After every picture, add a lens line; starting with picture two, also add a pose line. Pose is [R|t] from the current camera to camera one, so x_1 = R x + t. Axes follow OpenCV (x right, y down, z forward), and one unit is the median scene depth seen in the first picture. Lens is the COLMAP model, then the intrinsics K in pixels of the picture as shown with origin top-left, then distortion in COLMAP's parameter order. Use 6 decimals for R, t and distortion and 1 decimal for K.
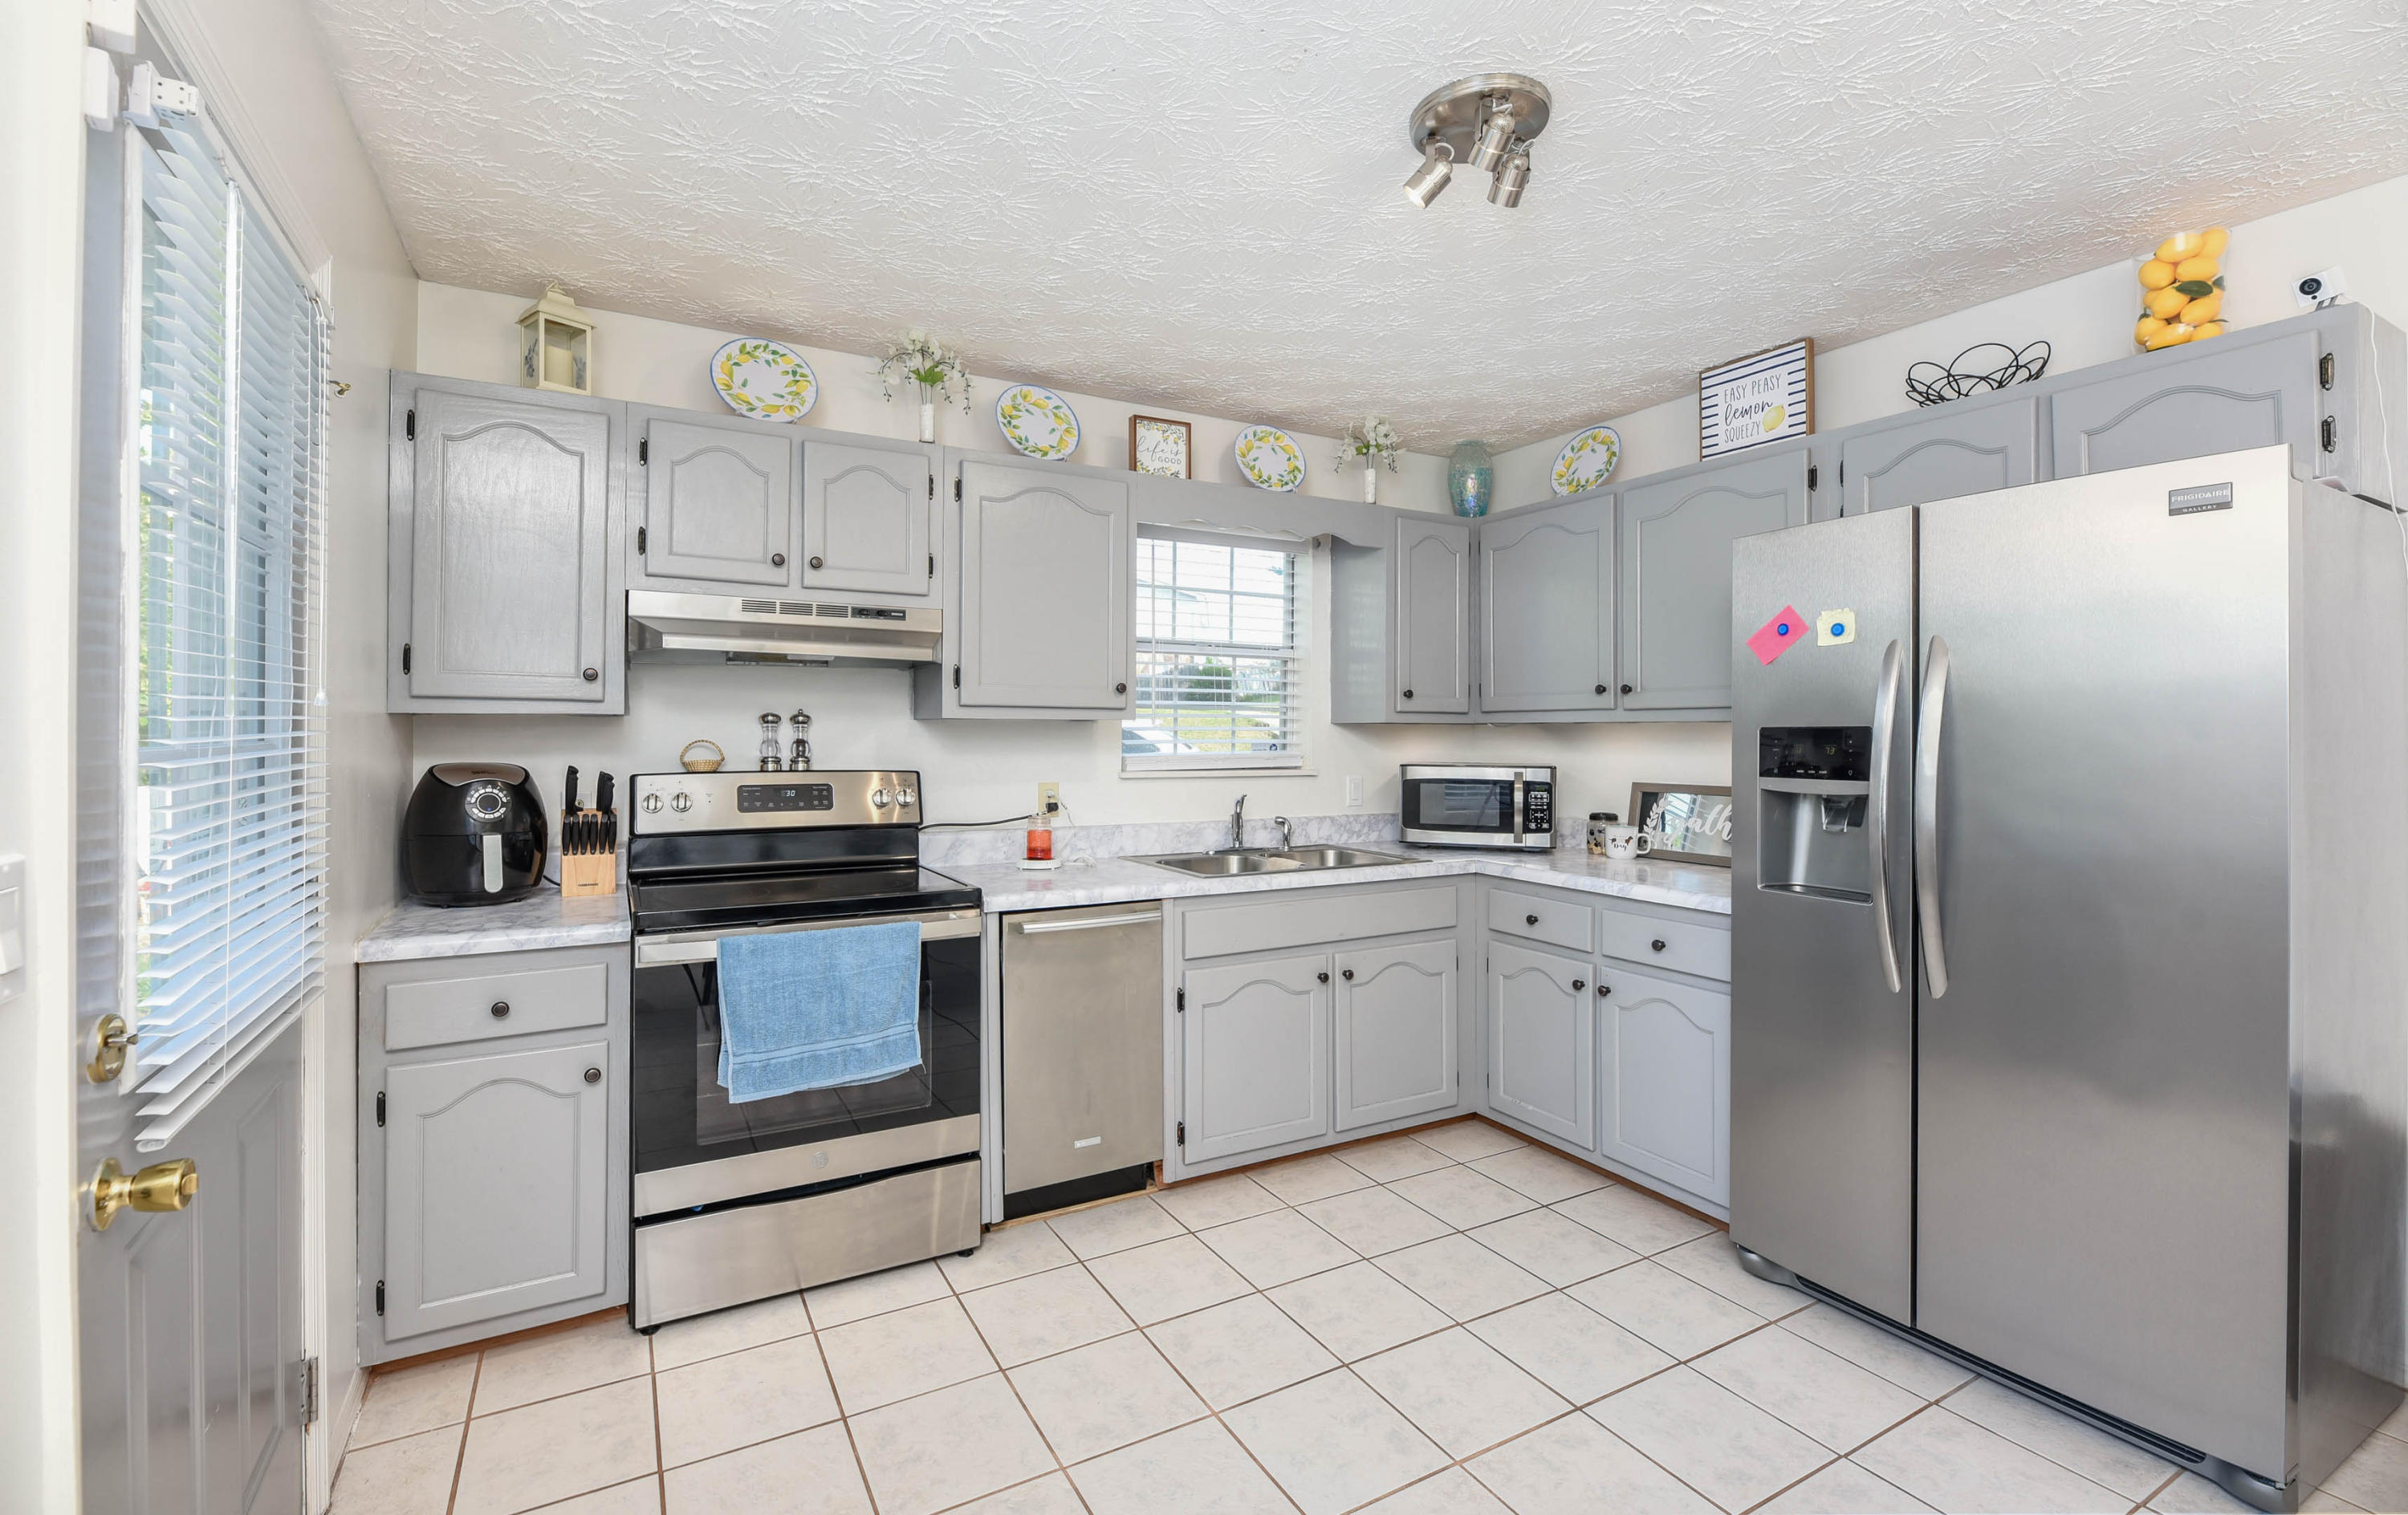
lens RADIAL K [[997.9, 0, 1235.0], [0, 997.9, 726.3], [0, 0, 1]] dist [-0.000091, -0.000039]
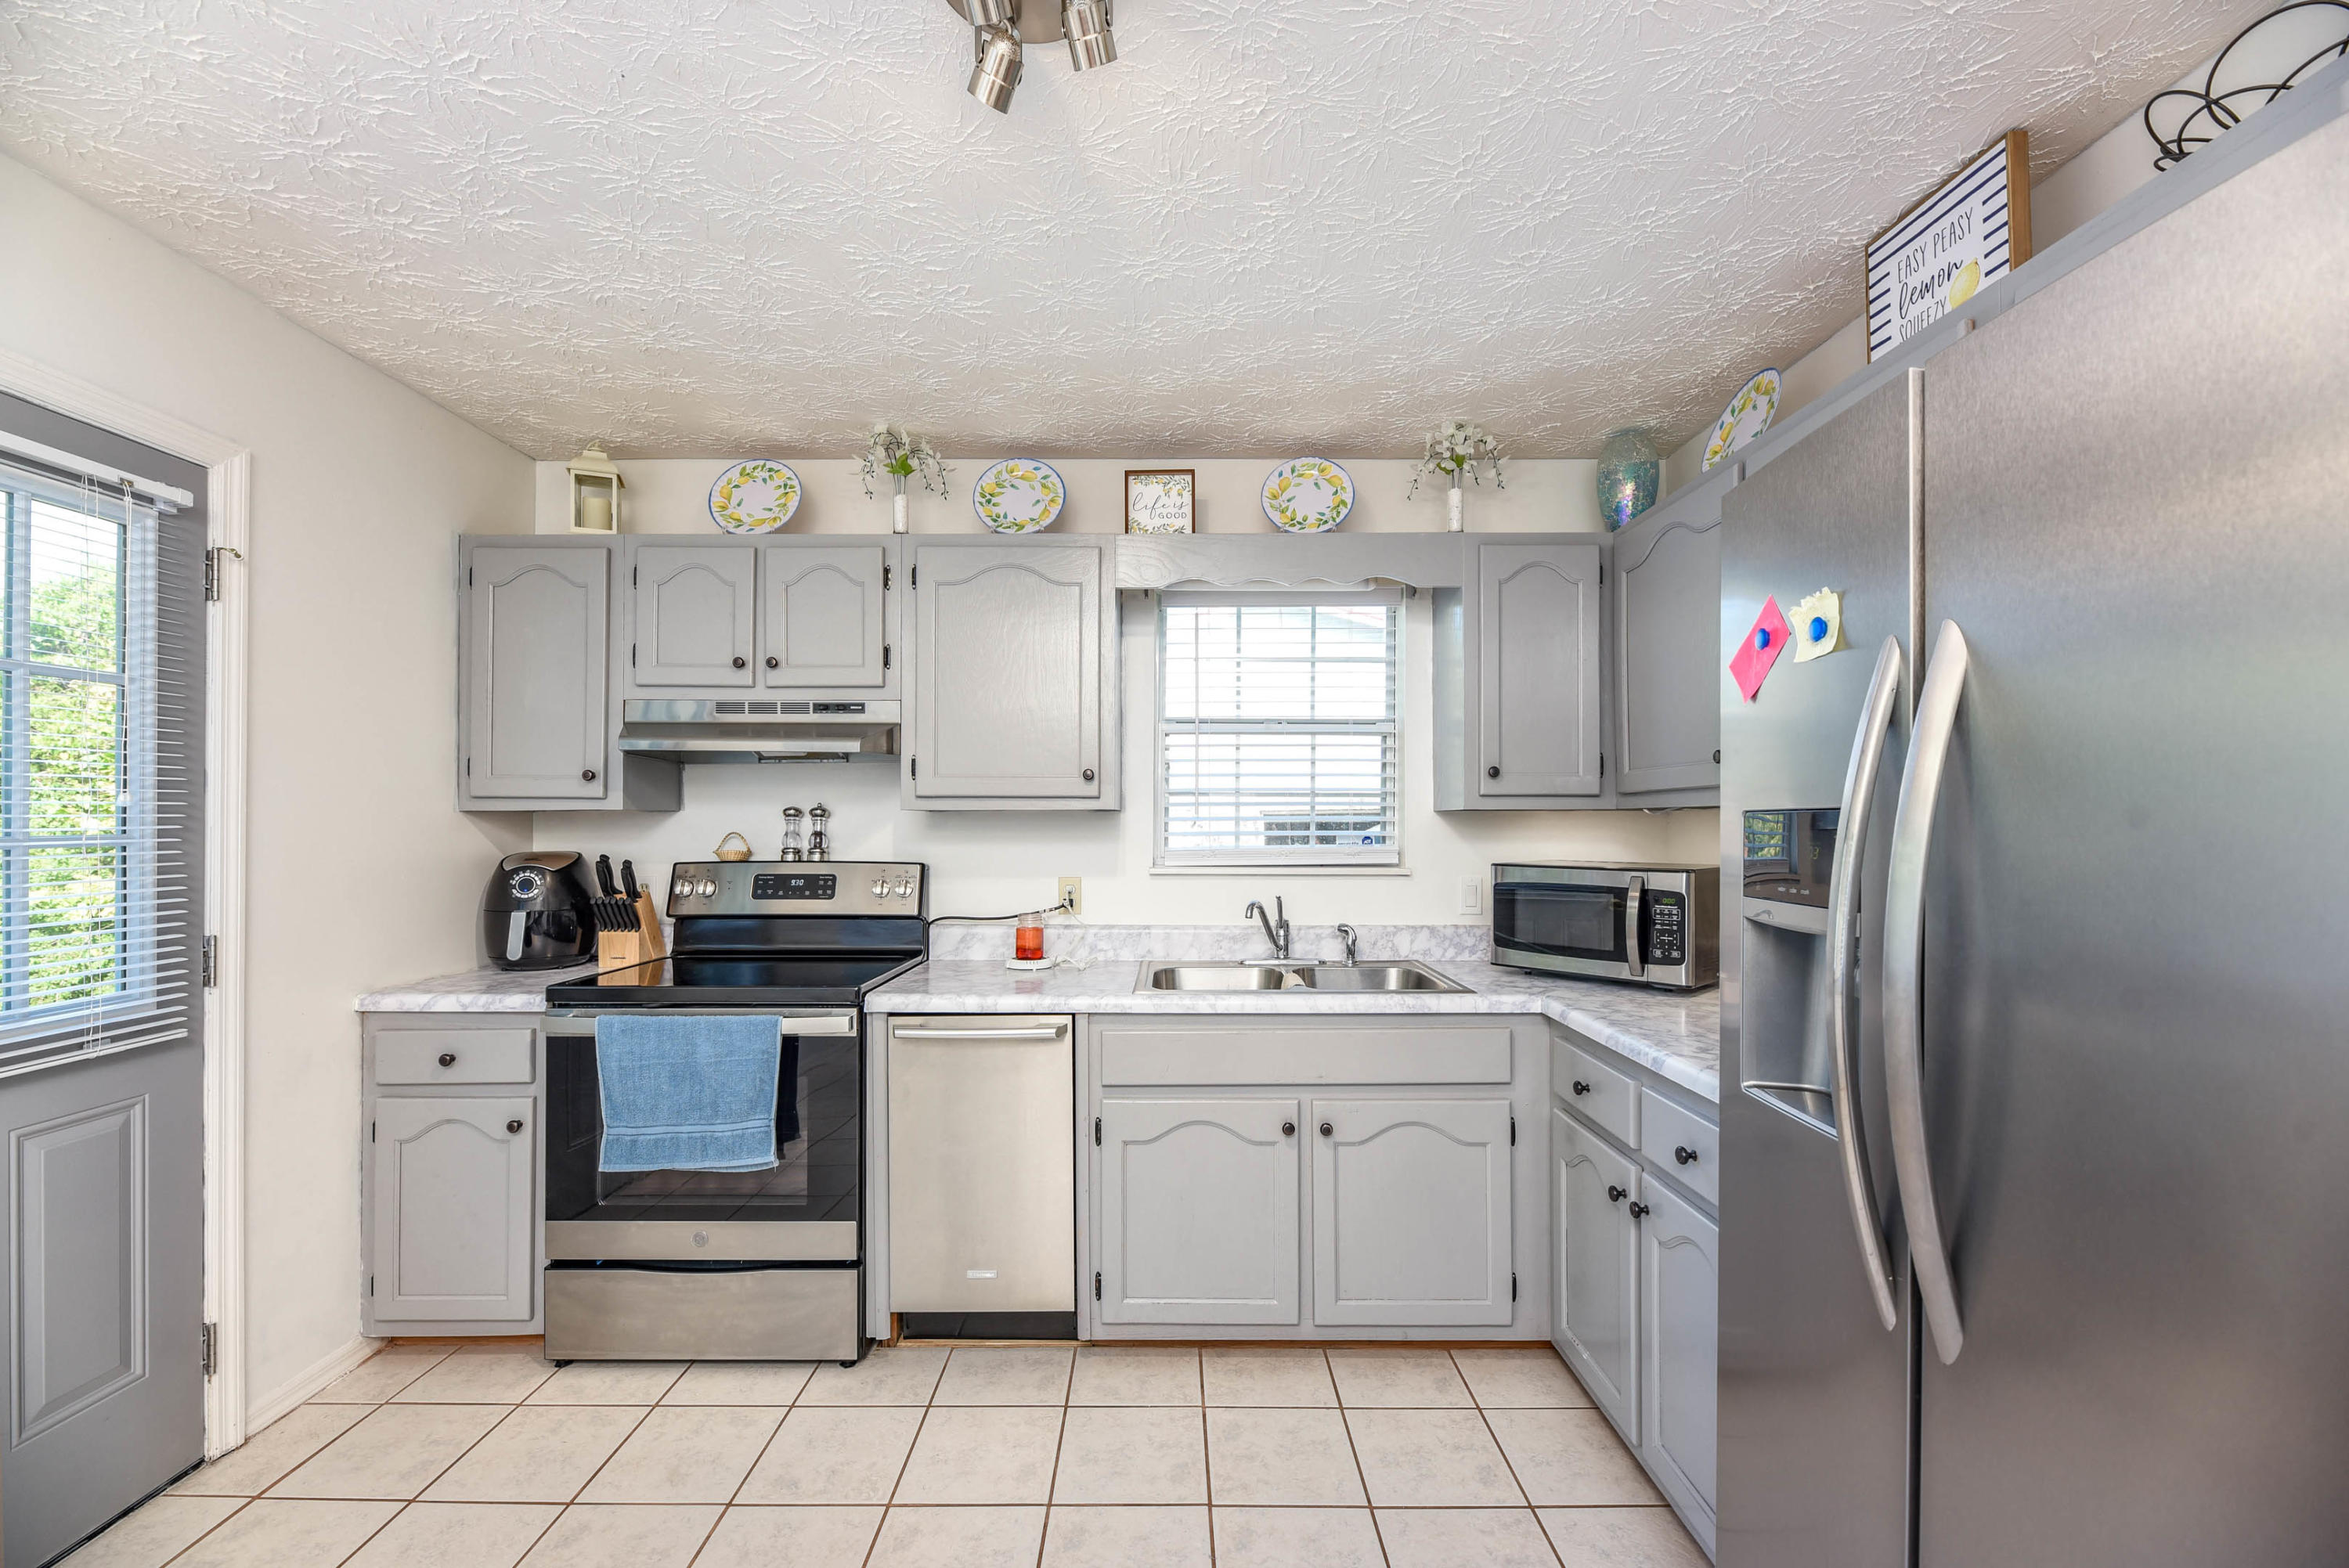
lens RADIAL K [[991.3, 0, 1182.6], [0, 991.3, 810.7], [0, 0, 1]] dist [0.000143, -0.005885]
pose [[0.877056, -0.010436, -0.480275, 0.411398], [0.007423, 0.999939, -0.008172, 0.002462], [0.480331, 0.003602, 0.877080, 0.268180]]
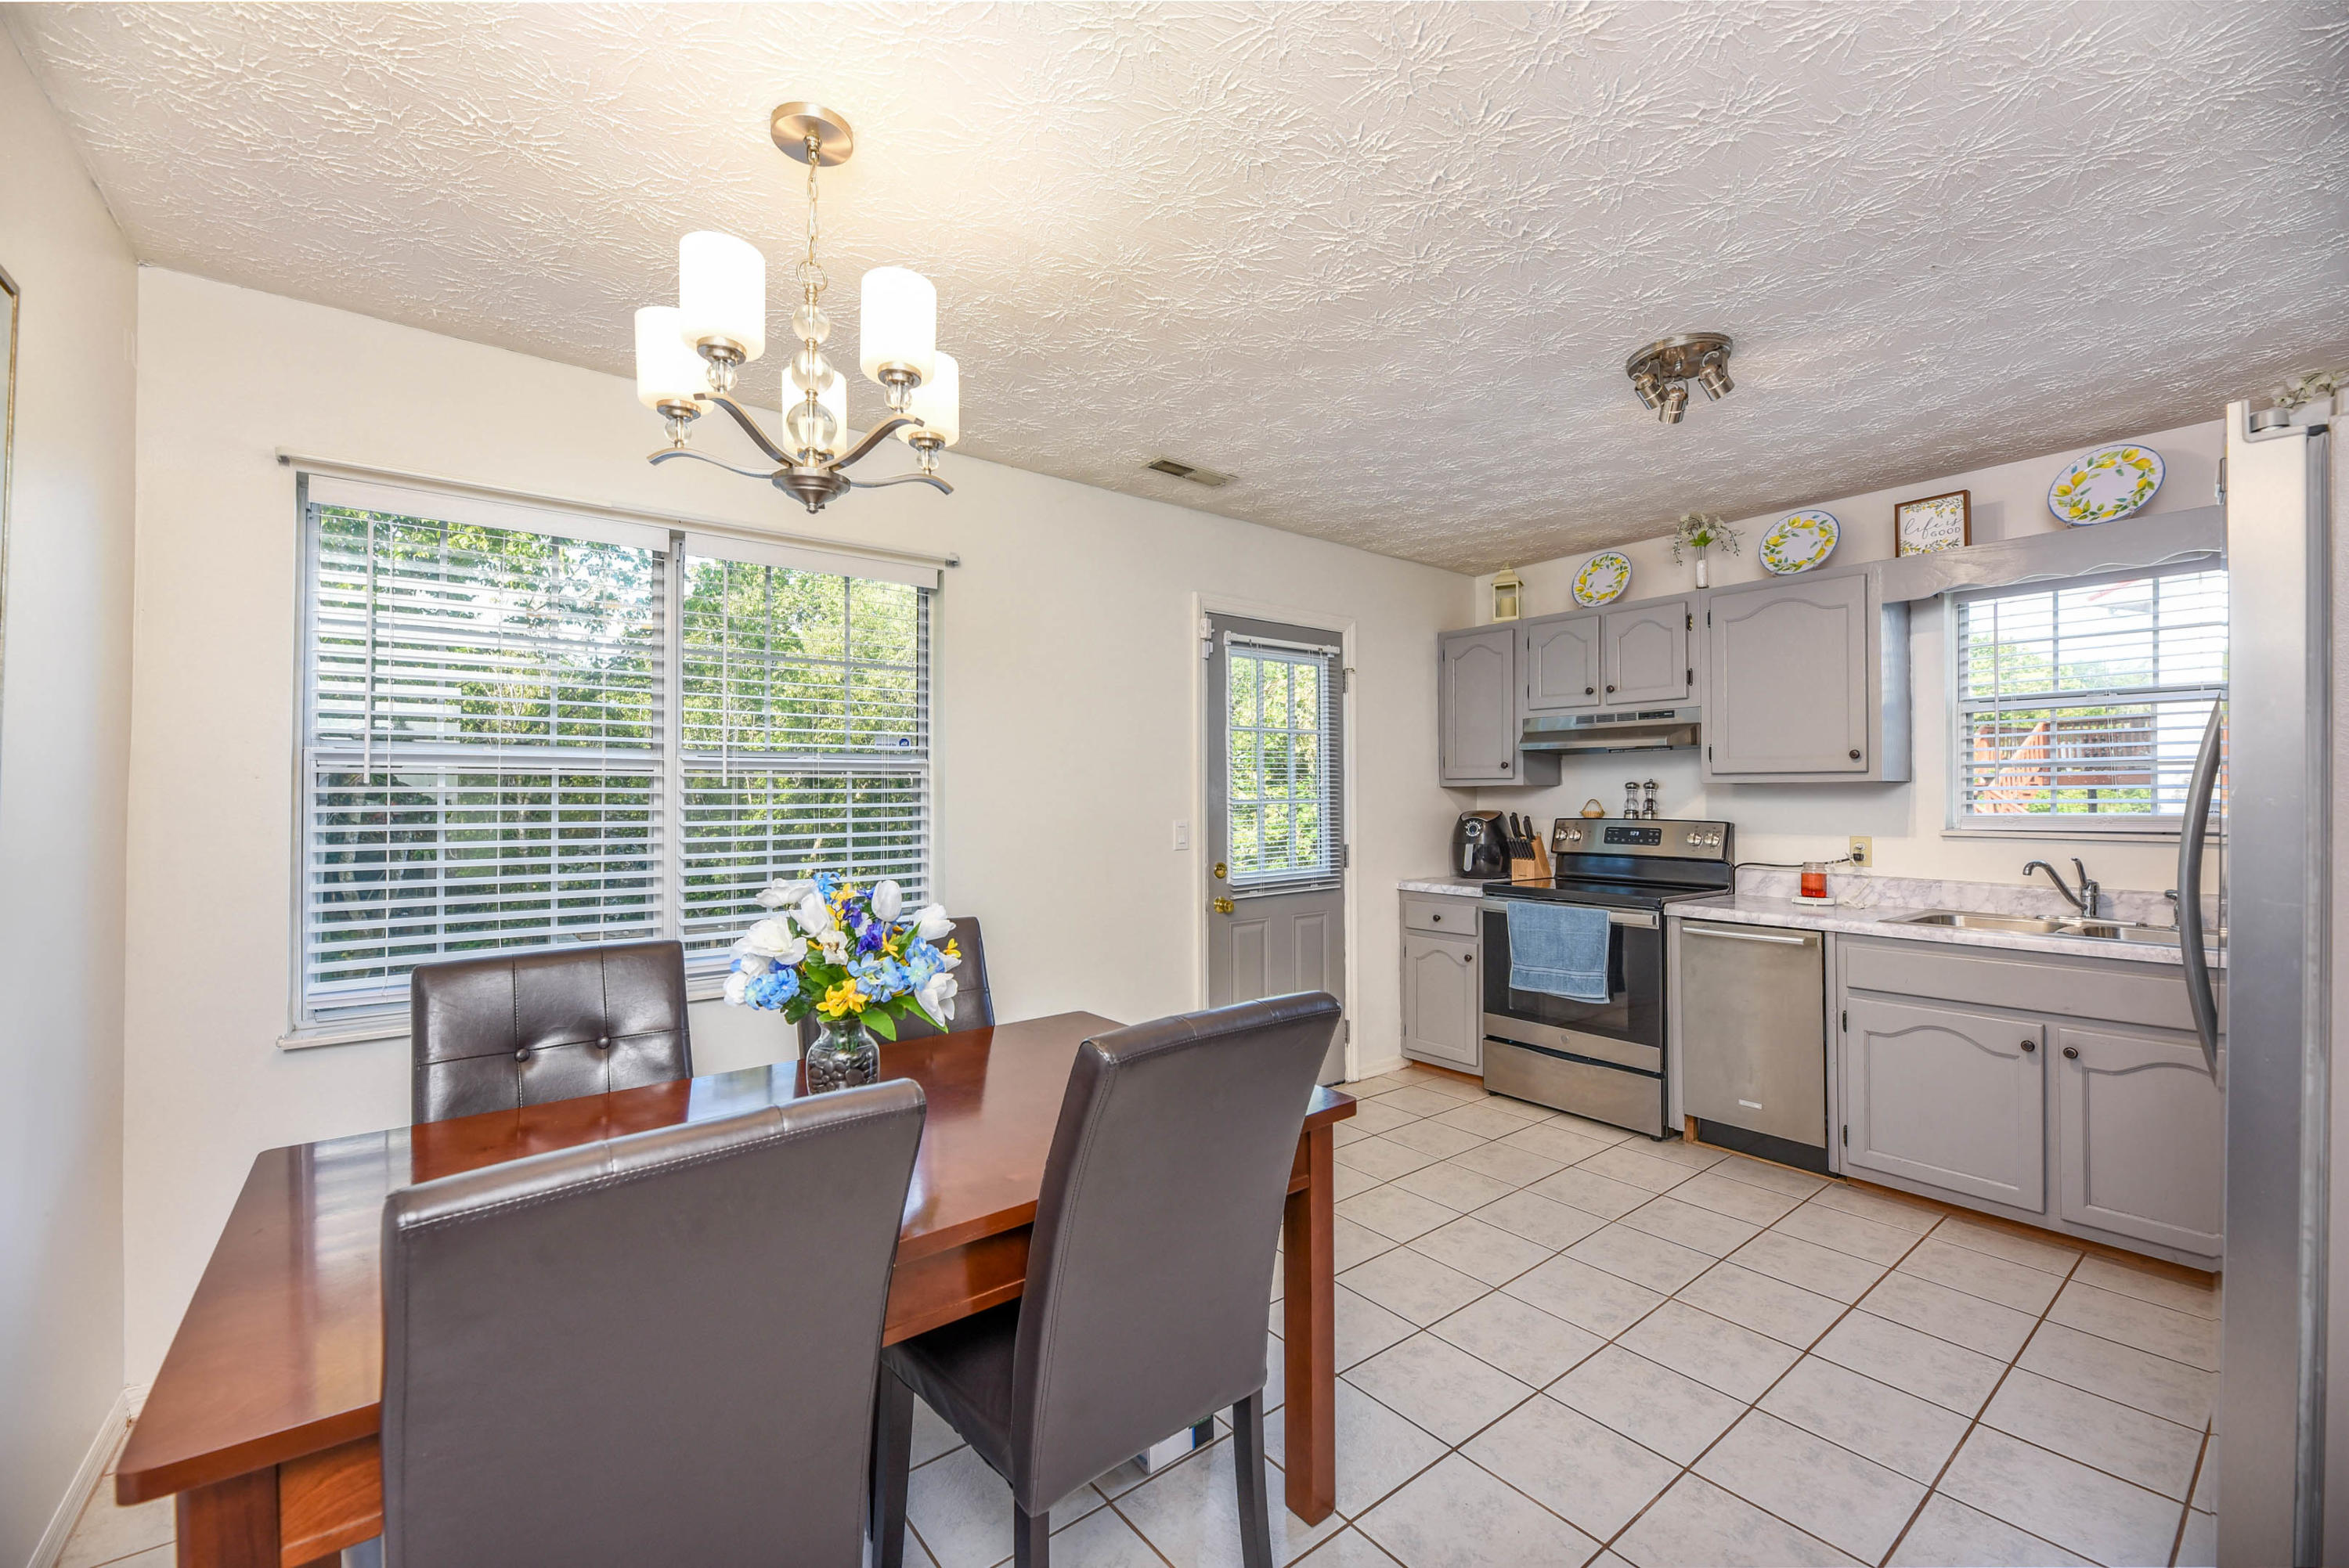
lens RADIAL K [[946.1, 0, 1174.5], [0, 946.1, 784.0], [0, 0, 1]] dist [0.001881, -0.004453]
pose [[0.172324, -0.017325, -0.984888, 0.872087], [0.009021, 0.999831, -0.016010, 0.006995], [0.984999, -0.006125, 0.172452, 0.036945]]
